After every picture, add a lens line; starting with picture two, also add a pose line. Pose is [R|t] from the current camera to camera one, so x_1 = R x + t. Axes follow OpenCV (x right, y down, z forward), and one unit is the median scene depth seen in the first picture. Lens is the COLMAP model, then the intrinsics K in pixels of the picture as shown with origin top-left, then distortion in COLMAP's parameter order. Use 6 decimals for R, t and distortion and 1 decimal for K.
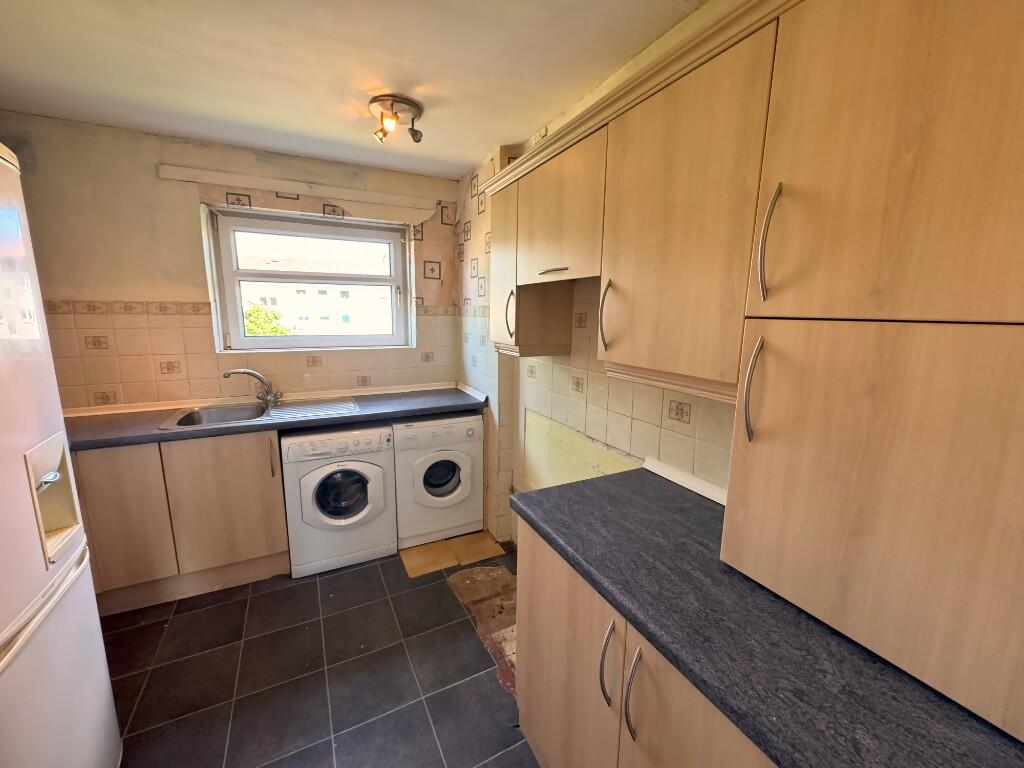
lens RADIAL K [[408.5, 0, 513.7], [0, 408.5, 382.3], [0, 0, 1]] dist [-0.000560, 0.000321]
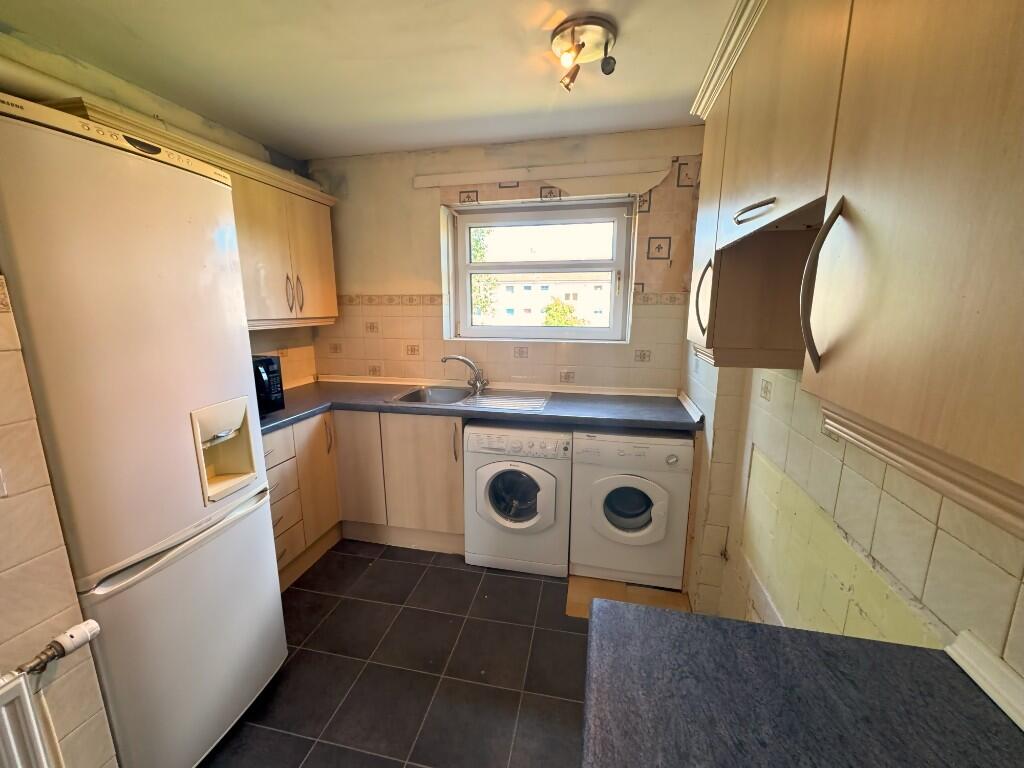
lens RADIAL K [[408.5, 0, 514.4], [0, 408.5, 382.5], [0, 0, 1]] dist [-0.000560, 0.000321]
pose [[0.774415, 0.109002, -0.623218, 0.131962], [-0.099806, 0.993760, 0.049791, -0.029616], [0.624756, 0.023642, 0.780462, 0.248534]]
